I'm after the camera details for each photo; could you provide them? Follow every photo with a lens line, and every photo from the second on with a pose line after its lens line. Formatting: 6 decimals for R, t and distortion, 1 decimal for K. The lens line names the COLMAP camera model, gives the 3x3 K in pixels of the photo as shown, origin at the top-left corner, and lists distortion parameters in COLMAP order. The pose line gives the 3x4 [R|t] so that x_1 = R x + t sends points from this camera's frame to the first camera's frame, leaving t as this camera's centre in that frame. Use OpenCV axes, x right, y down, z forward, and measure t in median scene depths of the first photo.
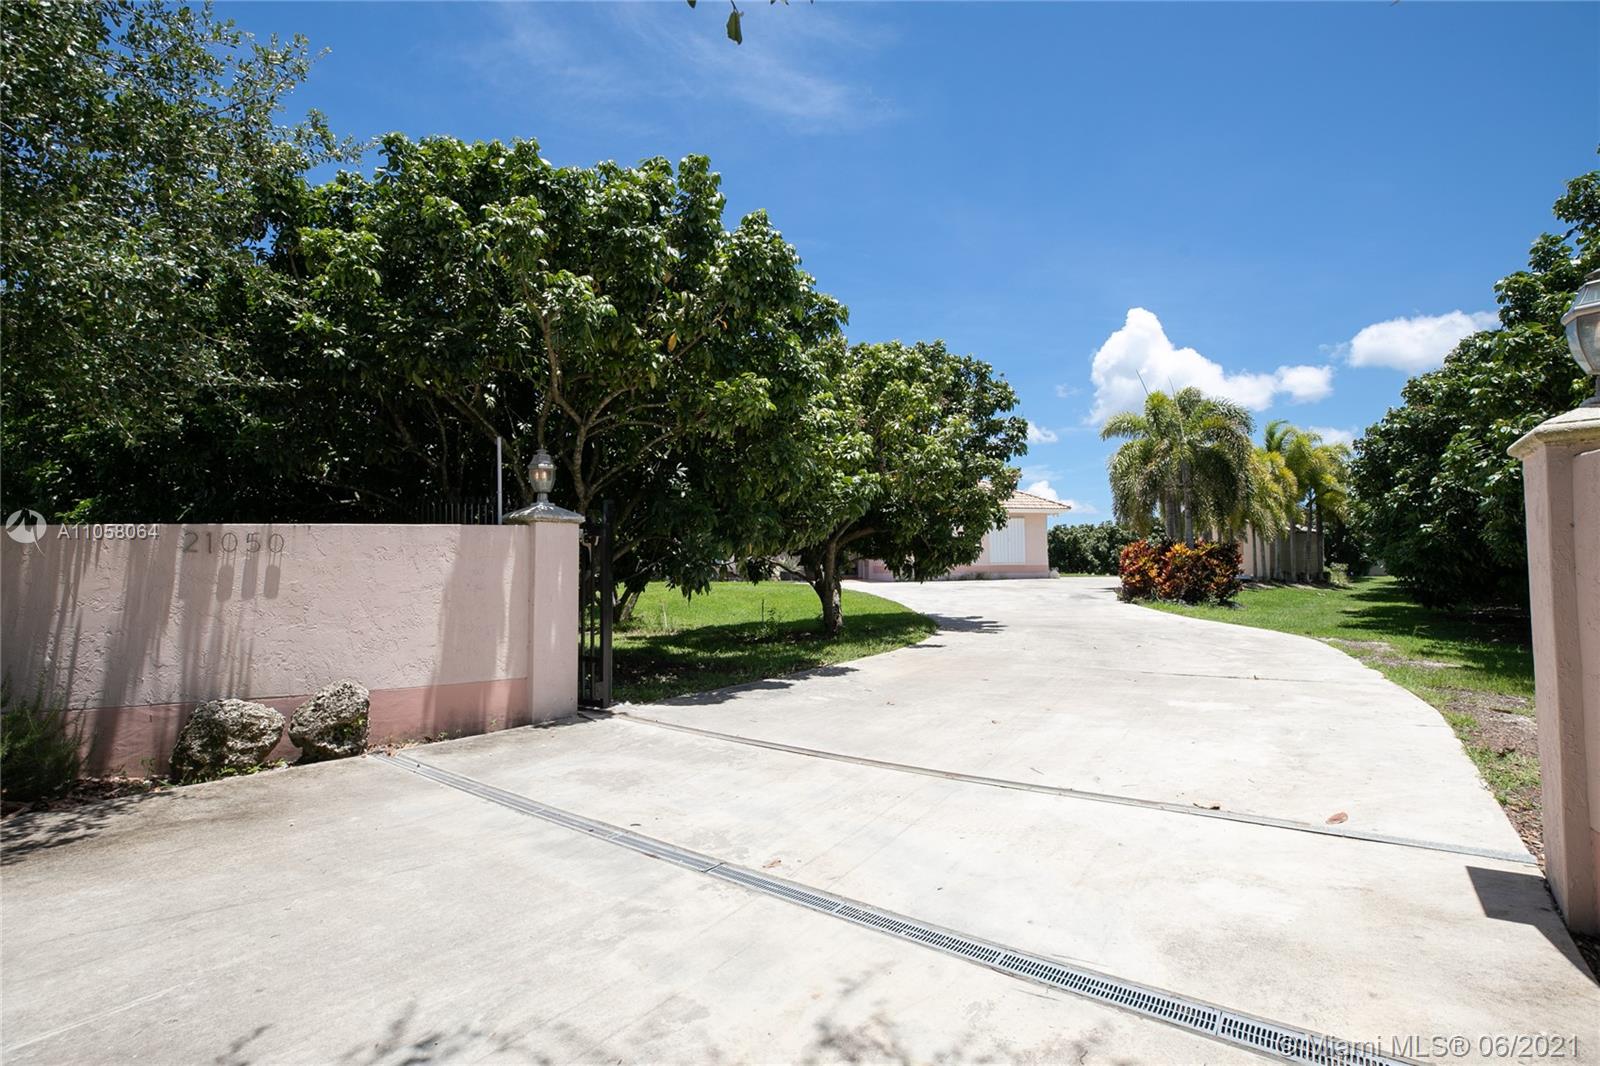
lens RADIAL K [[748.4, 0, 800.0], [0, 748.4, 533.0], [0, 0, 1]] dist [-0.037704, -0.000010]
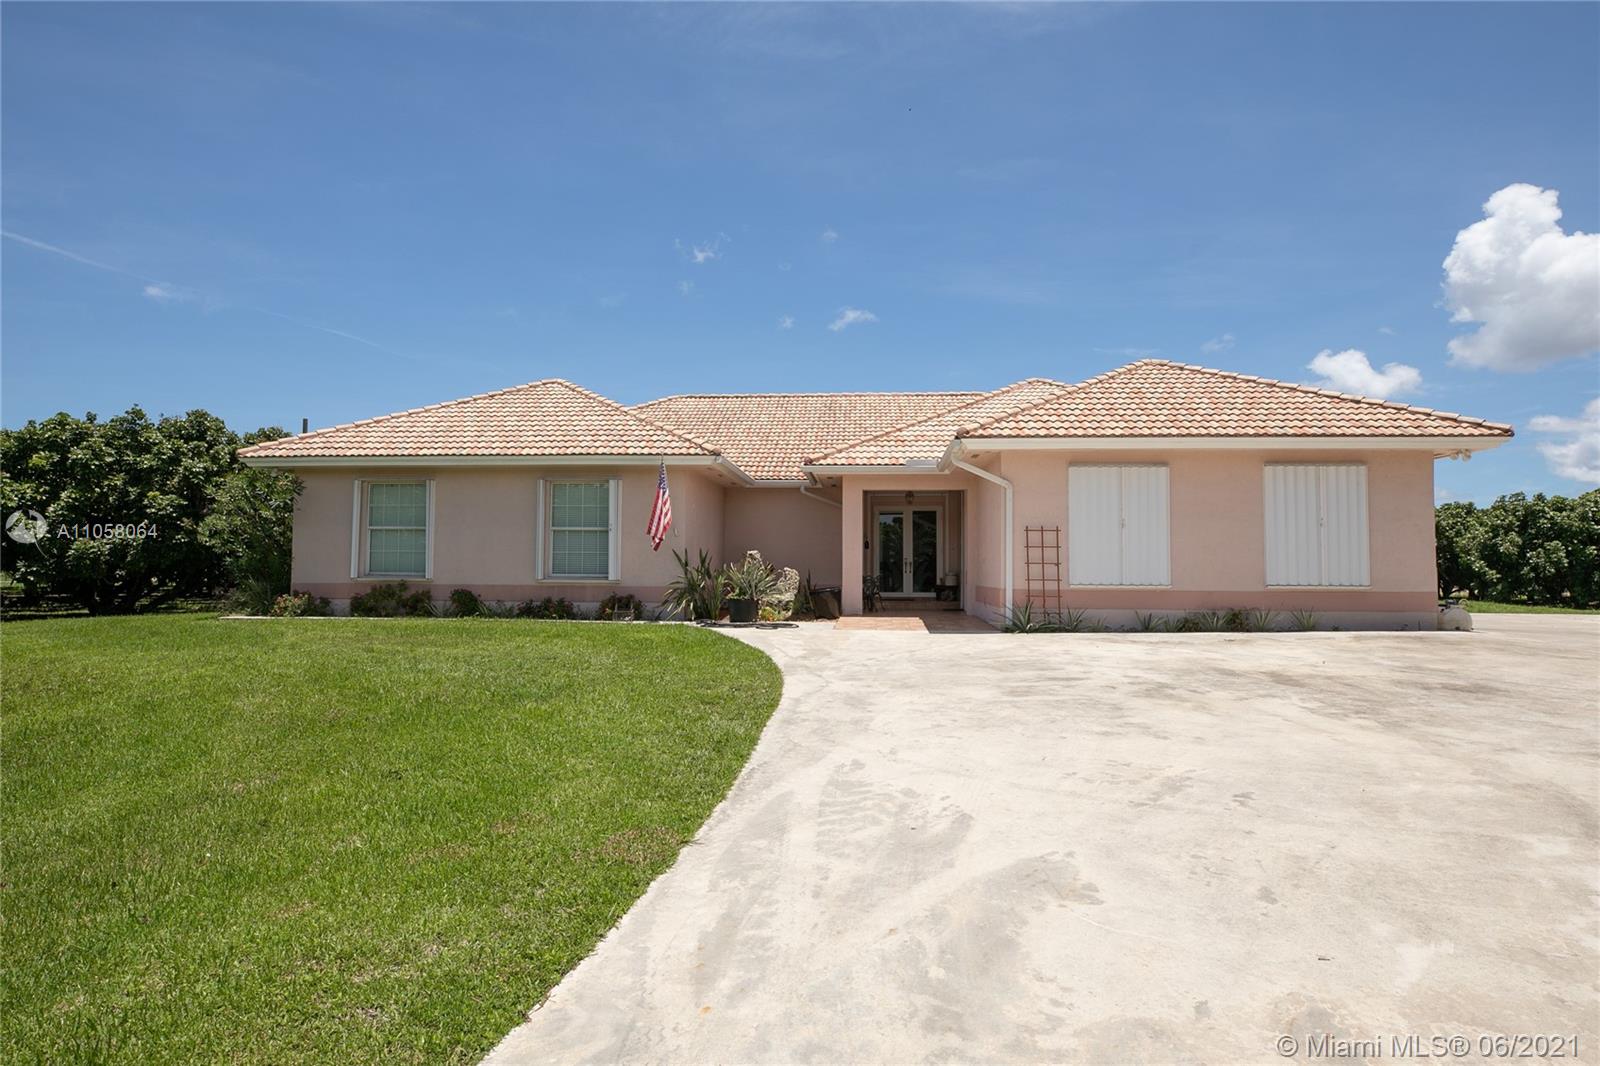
lens RADIAL K [[941.6, 0, 800.0], [0, 941.6, 533.0], [0, 0, 1]] dist [-0.017736, 0.000941]
pose [[0.976773, 0.001213, -0.214272, 0.203874], [0.000301, 0.999975, 0.007036, 0.017399], [0.214275, -0.006937, 0.976749, 0.787394]]
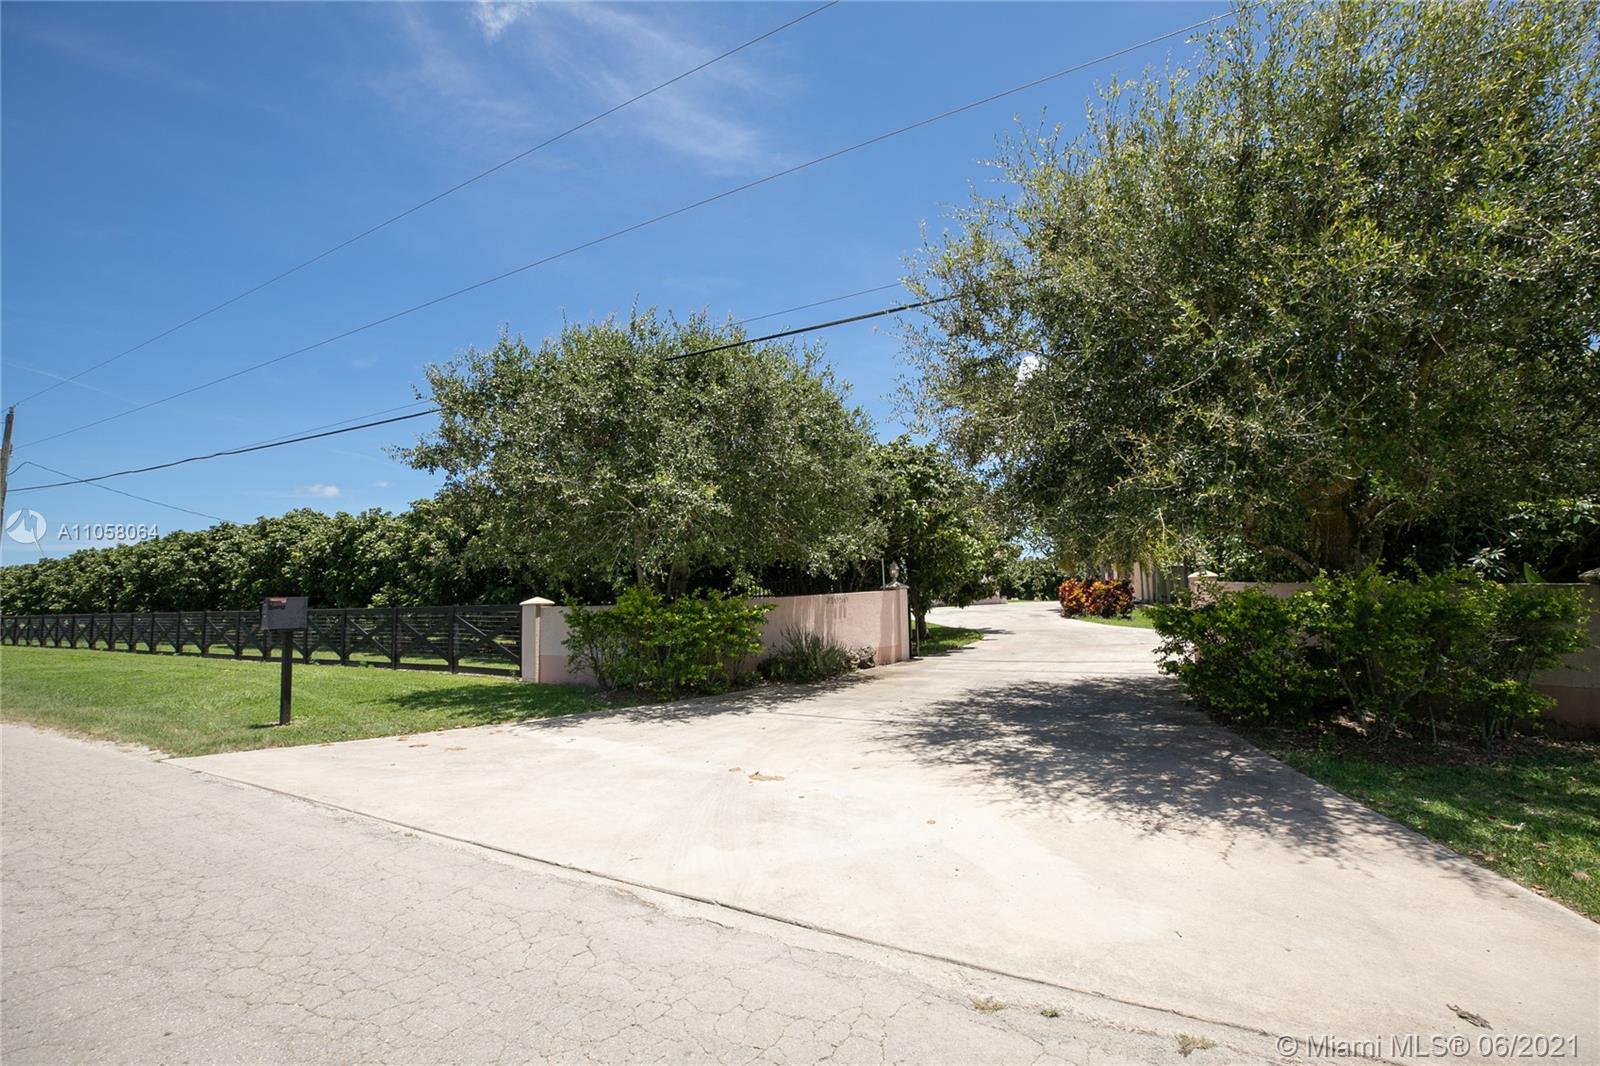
lens RADIAL K [[742.9, 0, 792.8], [0, 742.9, 530.5], [0, 0, 1]] dist [-0.035521, 0.000370]
pose [[0.993835, -0.008605, 0.110536, -0.297501], [0.013205, 0.999074, -0.040947, -0.035607], [-0.110081, 0.042154, 0.993028, -0.485491]]
